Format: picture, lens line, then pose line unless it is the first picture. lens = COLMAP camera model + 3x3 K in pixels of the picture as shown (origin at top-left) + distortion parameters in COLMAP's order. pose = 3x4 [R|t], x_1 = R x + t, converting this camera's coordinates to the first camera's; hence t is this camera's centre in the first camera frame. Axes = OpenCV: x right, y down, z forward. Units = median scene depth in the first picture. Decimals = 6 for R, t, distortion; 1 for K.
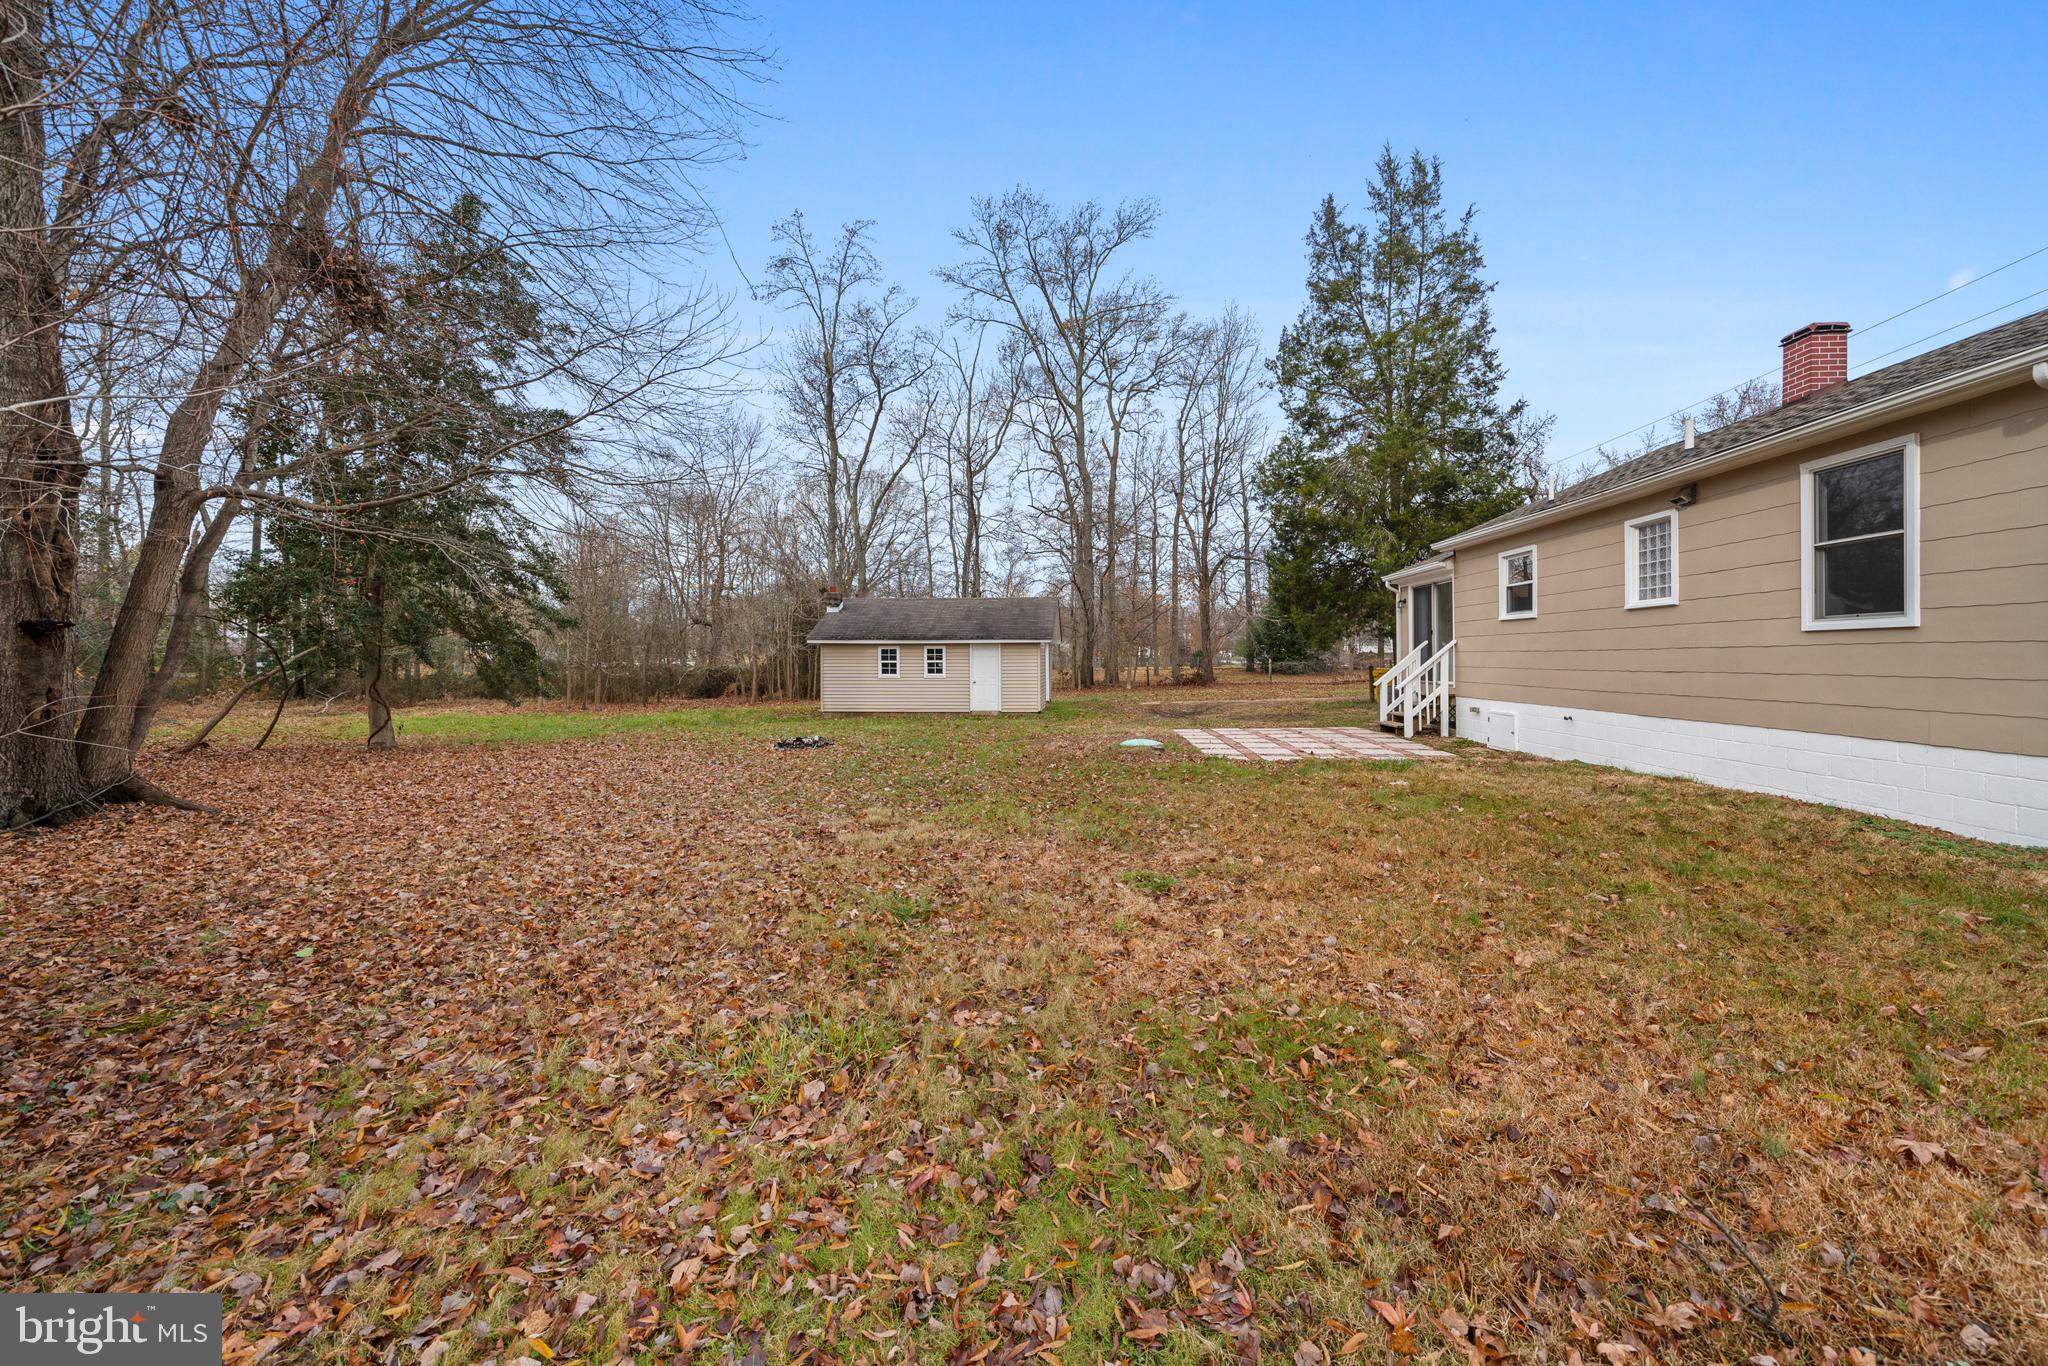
lens RADIAL K [[774.7, 0, 1024.8], [0, 774.7, 662.1], [0, 0, 1]] dist [-0.000915, -0.000240]
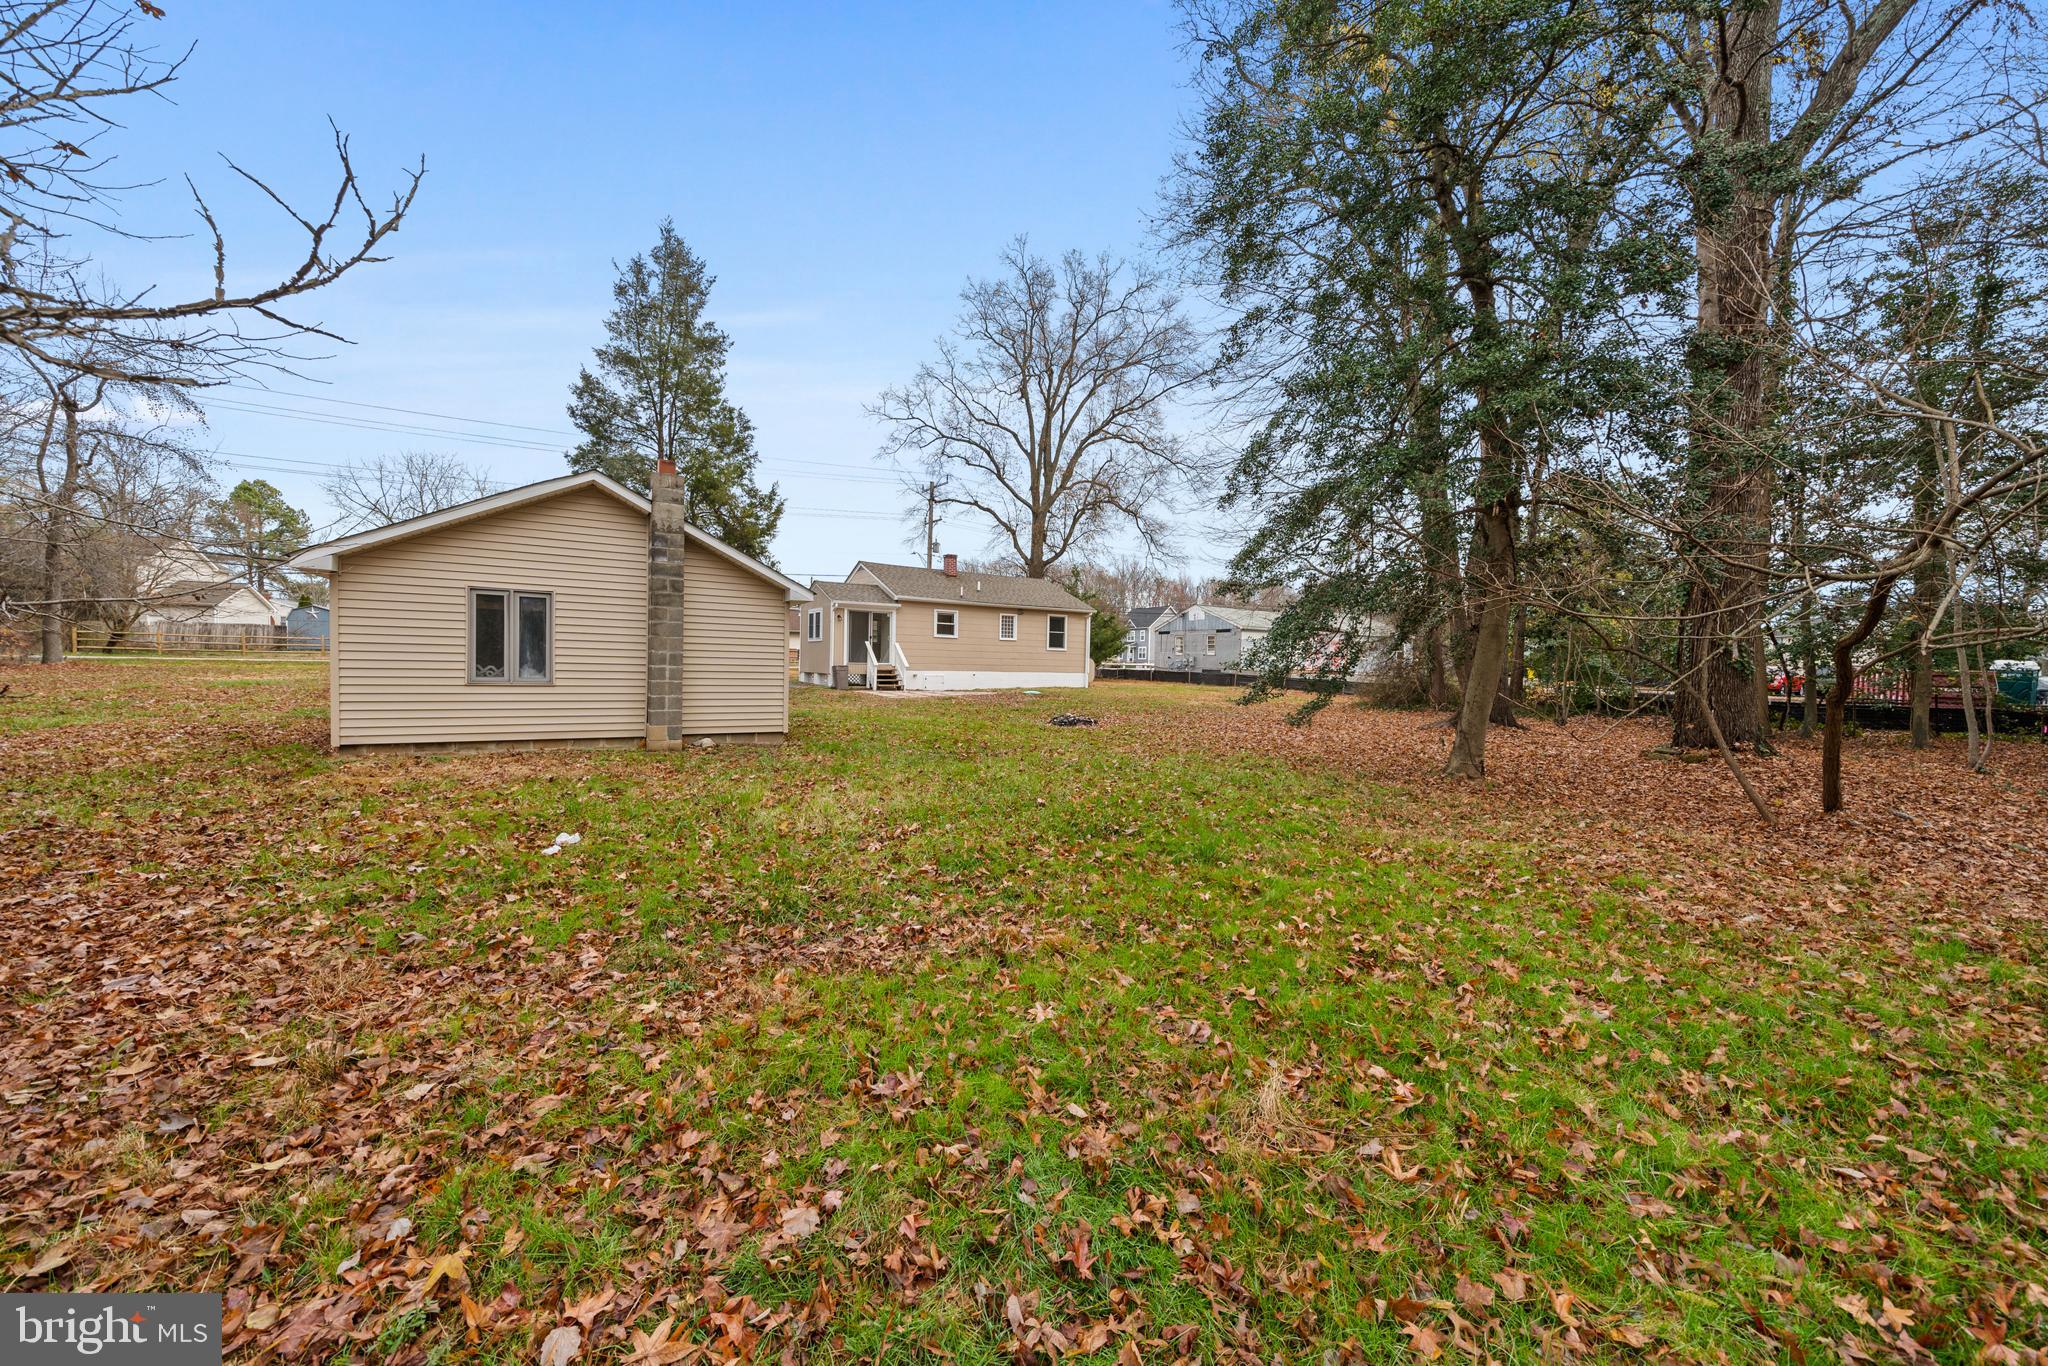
lens RADIAL K [[774.7, 0, 1024.8], [0, 774.7, 662.1], [0, 0, 1]] dist [-0.000915, -0.000240]
pose [[-0.610245, -0.004776, 0.792198, -0.886638], [-0.015074, 0.999871, -0.005584, 0.019872], [-0.792069, -0.015350, -0.610238, 1.364675]]
